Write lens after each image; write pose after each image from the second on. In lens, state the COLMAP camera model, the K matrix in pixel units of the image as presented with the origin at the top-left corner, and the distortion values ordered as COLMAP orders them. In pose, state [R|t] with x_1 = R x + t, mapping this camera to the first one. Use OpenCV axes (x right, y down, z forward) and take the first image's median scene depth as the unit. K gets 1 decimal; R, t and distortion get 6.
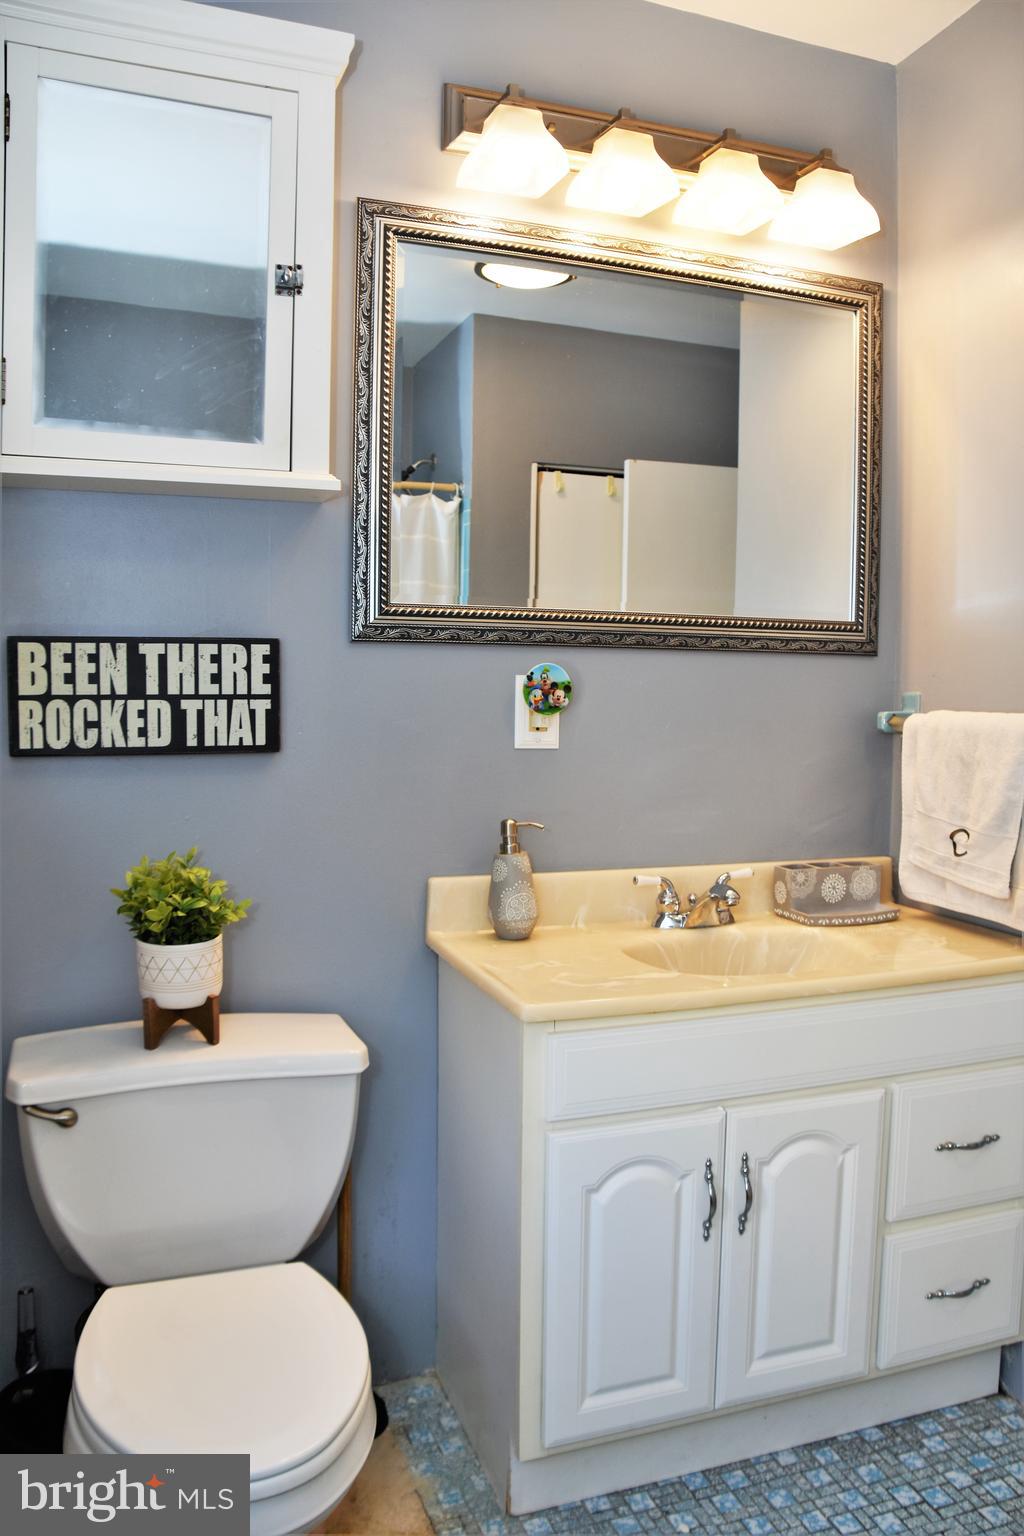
lens RADIAL K [[1243.5, 0, 512.0], [0, 1243.5, 768.0], [0, 0, 1]] dist [-0.098395, 0.005984]
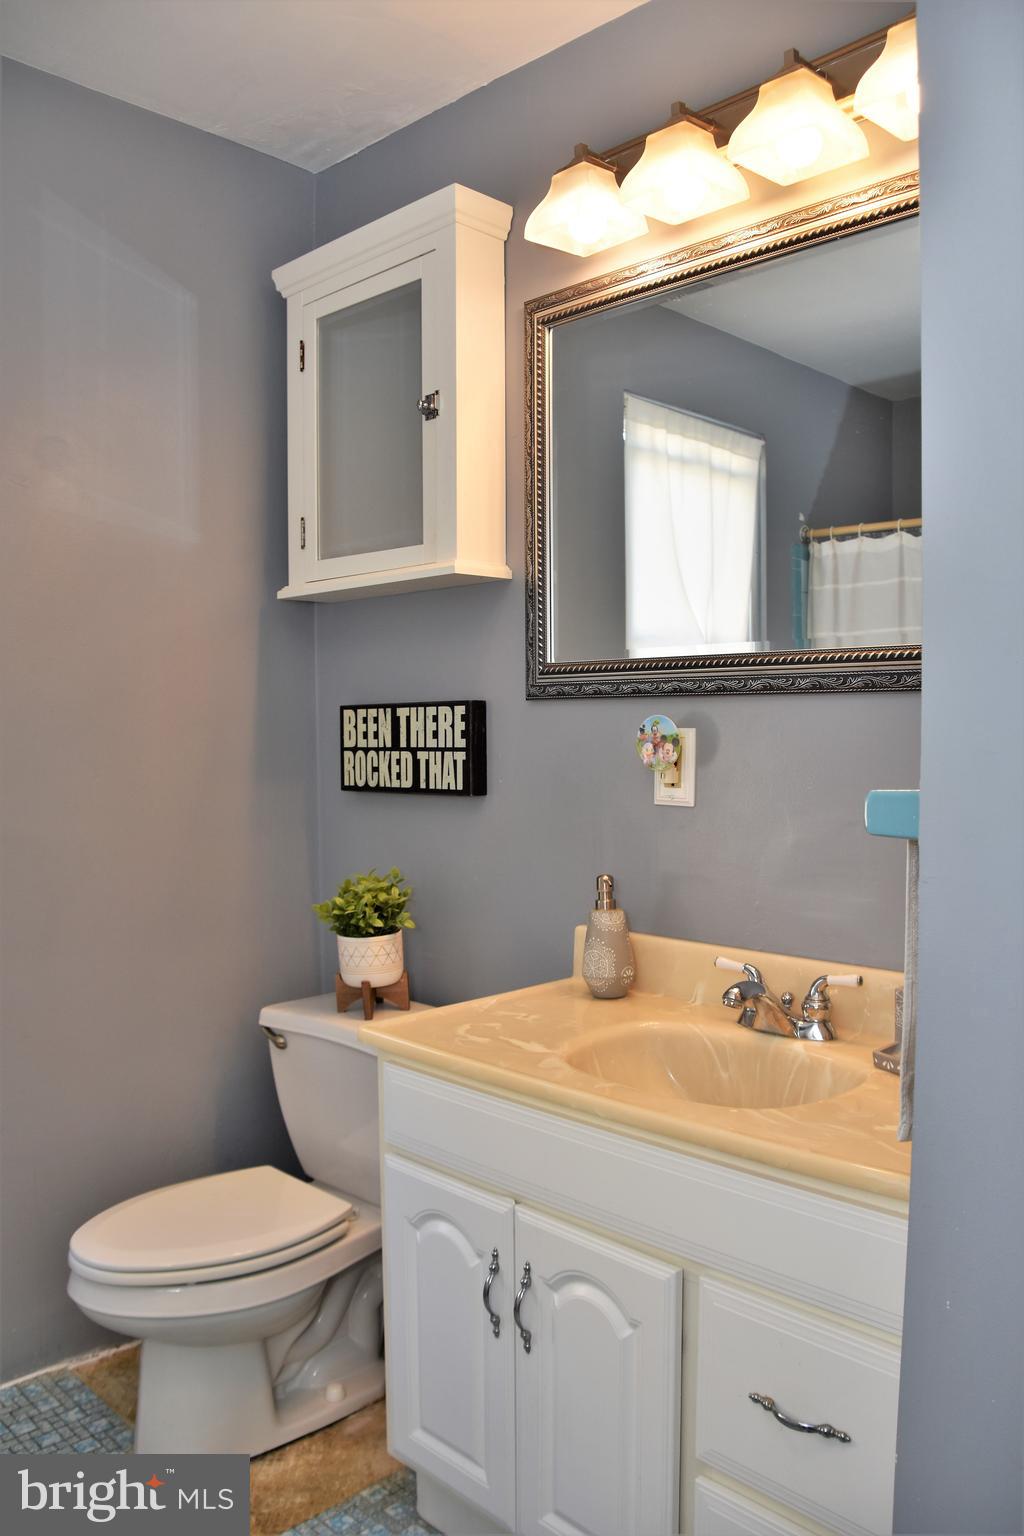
lens RADIAL K [[1243.5, 0, 512.0], [0, 1243.5, 768.0], [0, 0, 1]] dist [-0.098395, 0.005984]
pose [[0.388398, 0.016521, -0.921344, 0.947106], [-0.054118, 0.998522, -0.004909, -0.037203], [0.919901, 0.051768, 0.388718, 0.593191]]
